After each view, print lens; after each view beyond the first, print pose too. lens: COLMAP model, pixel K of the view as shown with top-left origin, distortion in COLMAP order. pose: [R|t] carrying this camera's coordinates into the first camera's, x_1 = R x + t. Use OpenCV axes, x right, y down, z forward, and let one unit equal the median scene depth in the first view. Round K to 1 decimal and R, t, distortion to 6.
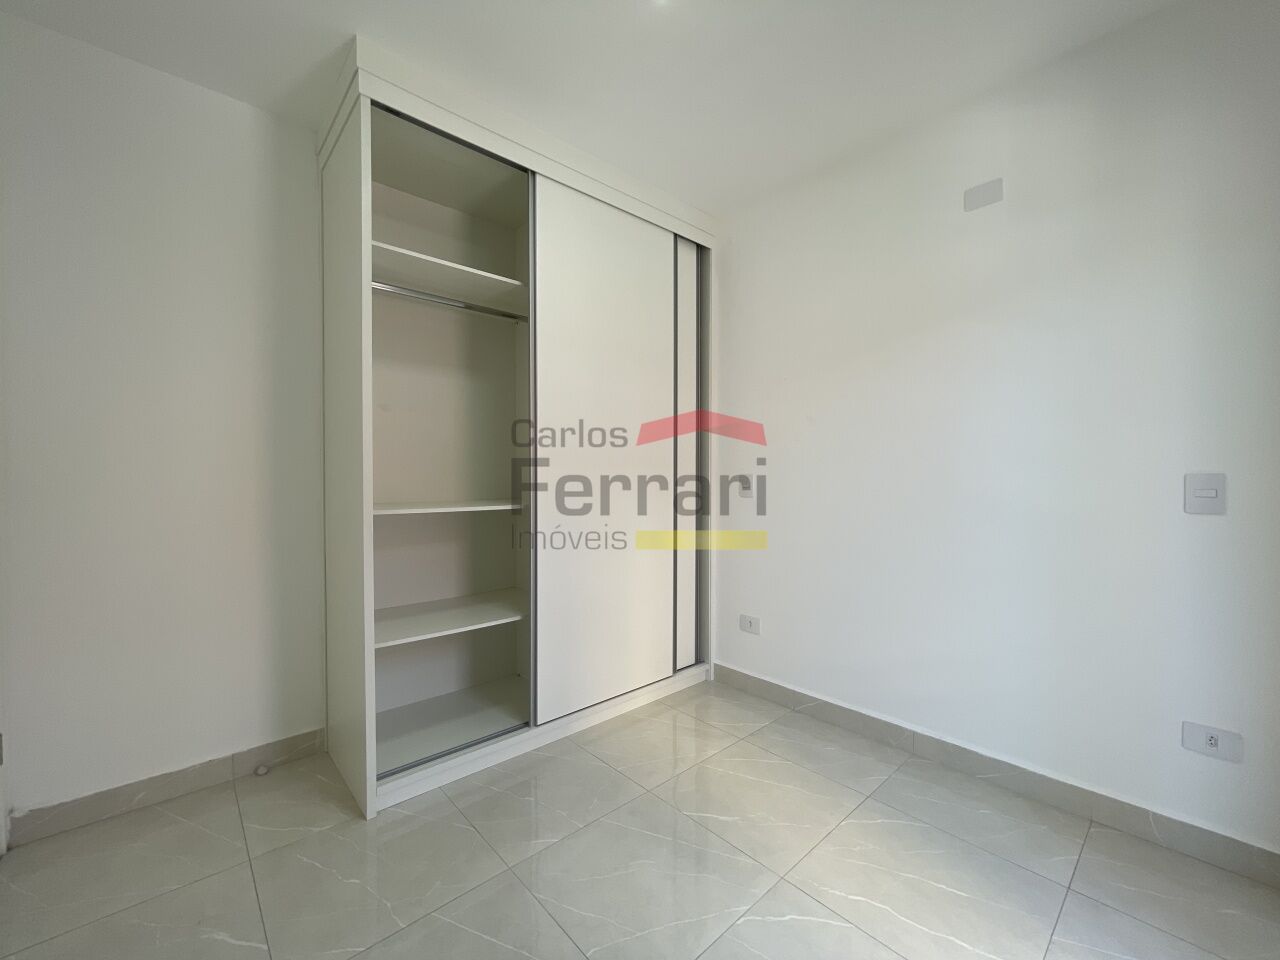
lens RADIAL K [[524.1, 0, 640.0], [0, 524.1, 480.0], [0, 0, 1]] dist [-0.000850, -0.000078]
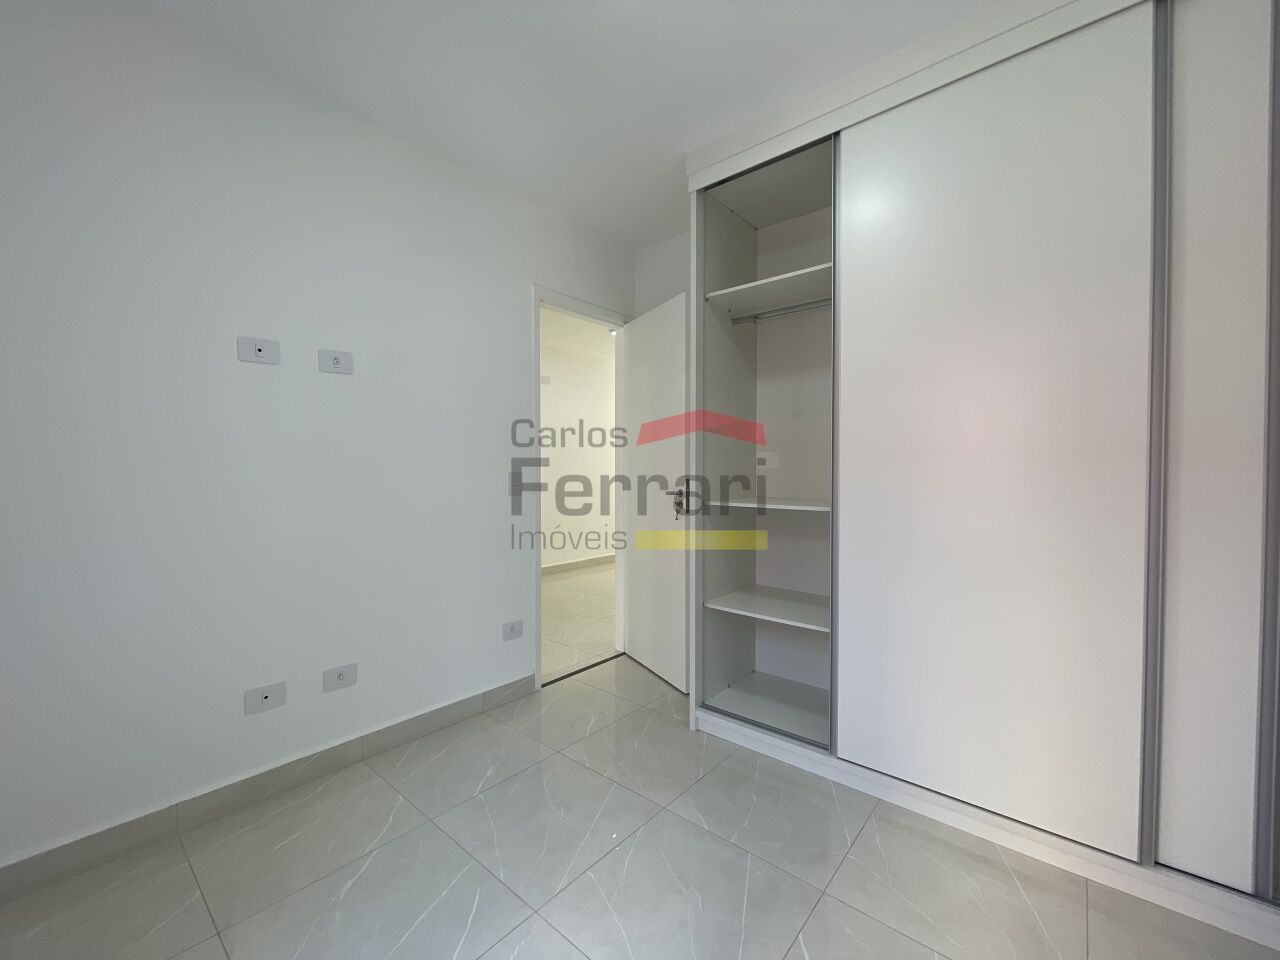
lens RADIAL K [[517.8, 0, 640.0], [0, 517.8, 480.0], [0, 0, 1]] dist [0.015454, 0.000022]
pose [[0.140863, 0.011330, -0.989964, 0.766123], [-0.006641, 0.999923, 0.010499, -0.008904], [0.990007, 0.005096, 0.140927, 0.665145]]
